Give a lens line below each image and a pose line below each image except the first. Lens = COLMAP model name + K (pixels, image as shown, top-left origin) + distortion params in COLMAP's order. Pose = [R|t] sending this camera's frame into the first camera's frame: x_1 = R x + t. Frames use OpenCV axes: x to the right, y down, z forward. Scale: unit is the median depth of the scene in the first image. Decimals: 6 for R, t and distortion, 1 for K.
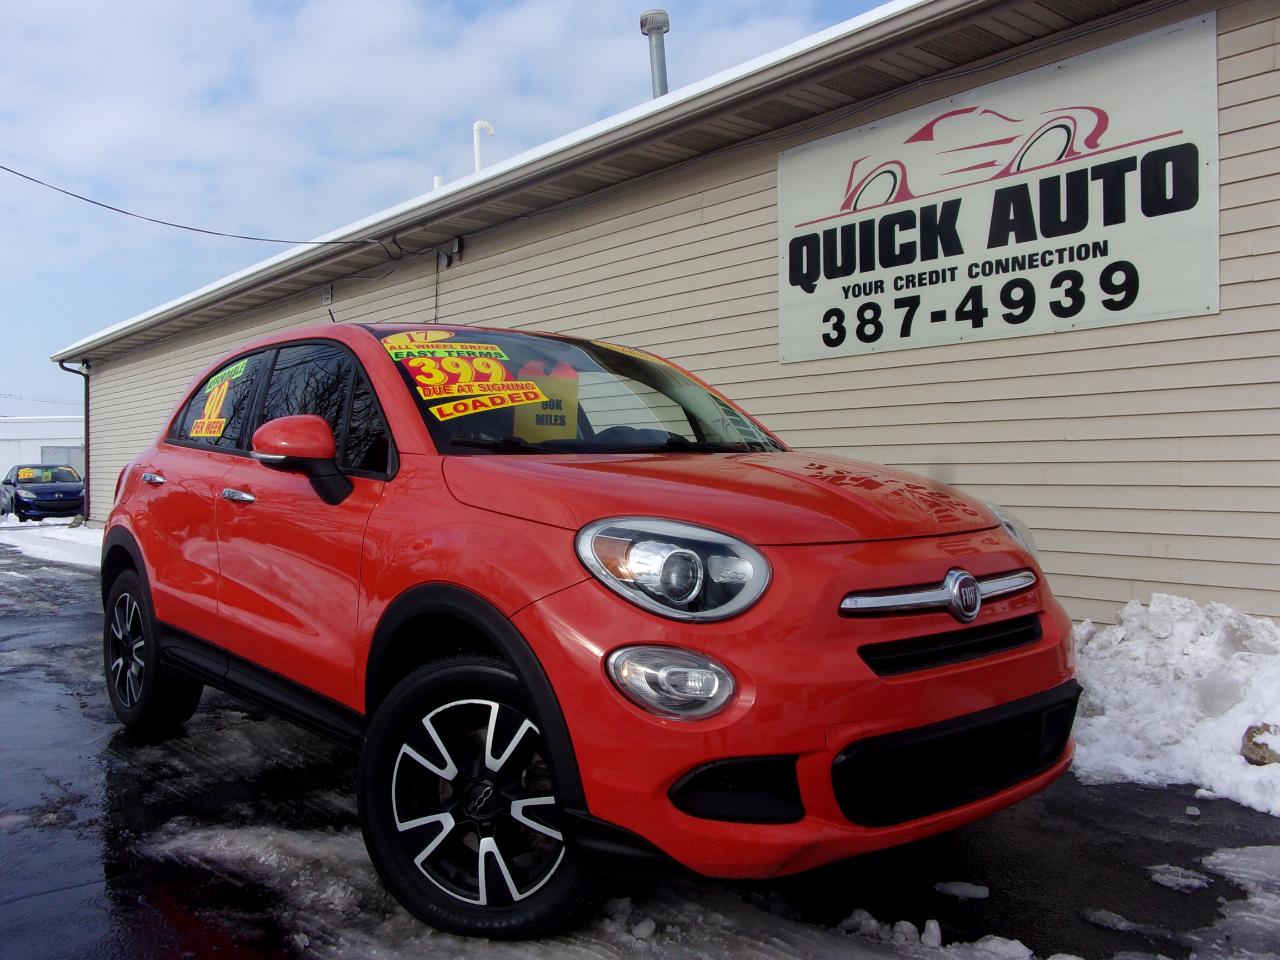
lens RADIAL K [[1112.2, 0, 646.8], [0, 1112.2, 472.3], [0, 0, 1]] dist [0.028468, -0.023675]
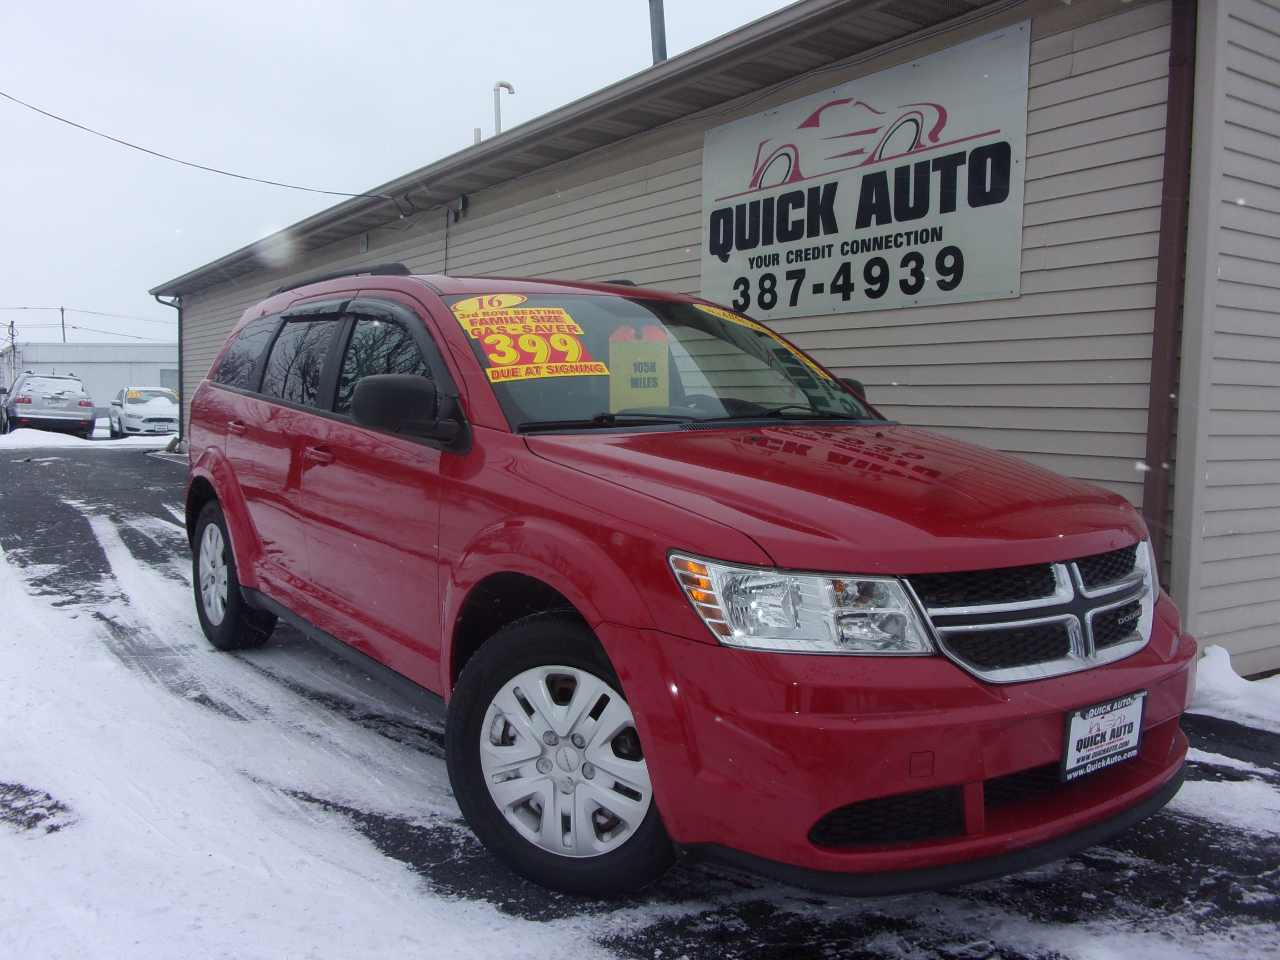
lens RADIAL K [[1112.2, 0, 648.7], [0, 1112.2, 487.5], [0, 0, 1]] dist [0.028468, -0.023675]
pose [[0.994524, 0.026832, -0.101010, 0.215035], [-0.018717, 0.996584, 0.080441, -0.028516], [0.102823, -0.078110, 0.991628, -0.141809]]
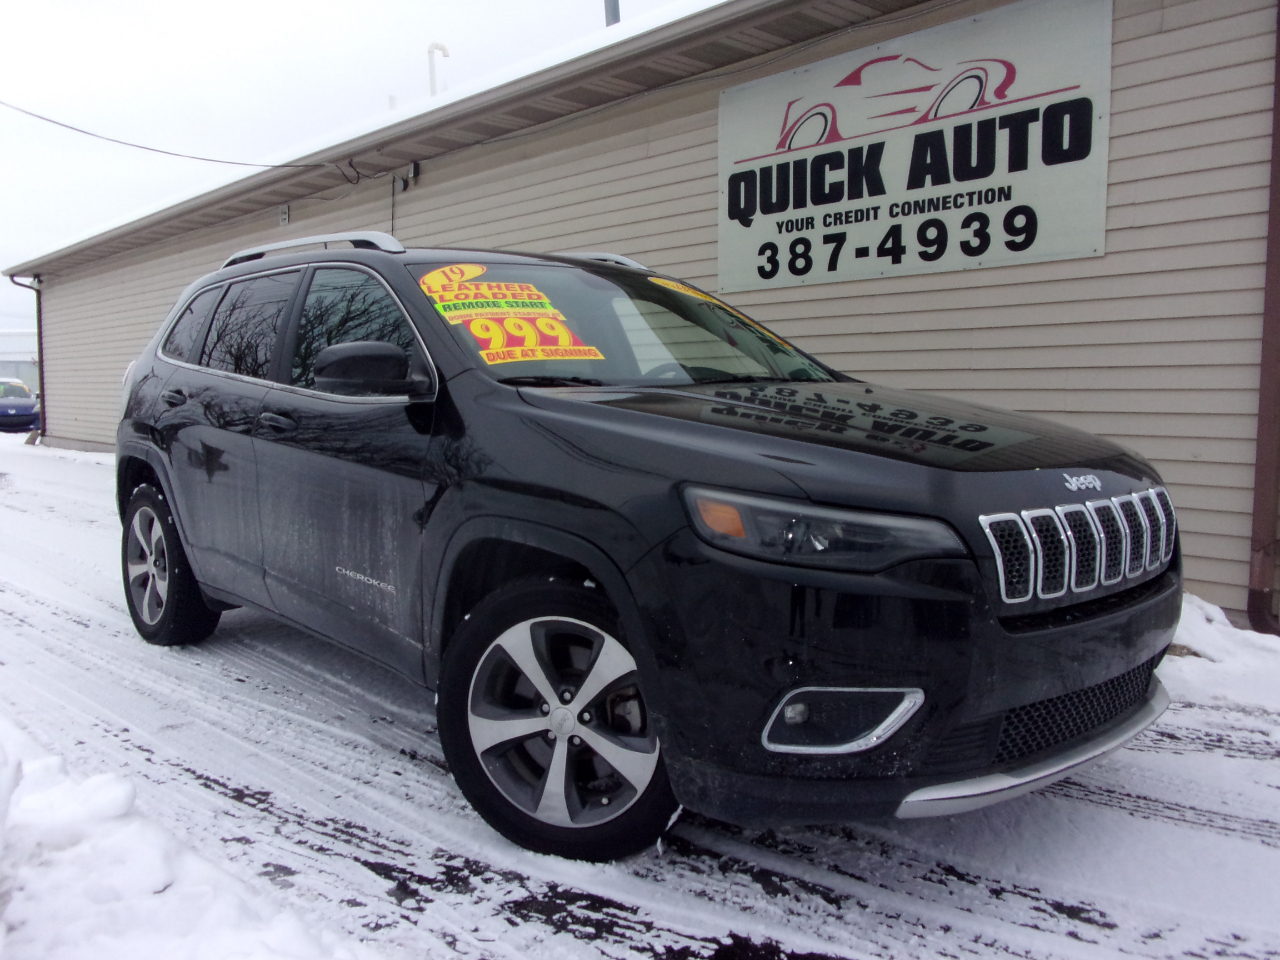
lens RADIAL K [[1112.2, 0, 652.1], [0, 1112.2, 484.9], [0, 0, 1]] dist [0.028468, -0.023675]
pose [[0.999156, 0.002127, 0.041029, 0.014107], [-0.005604, 0.996381, 0.084809, -0.005534], [-0.040701, -0.084967, 0.995552, -0.090757]]
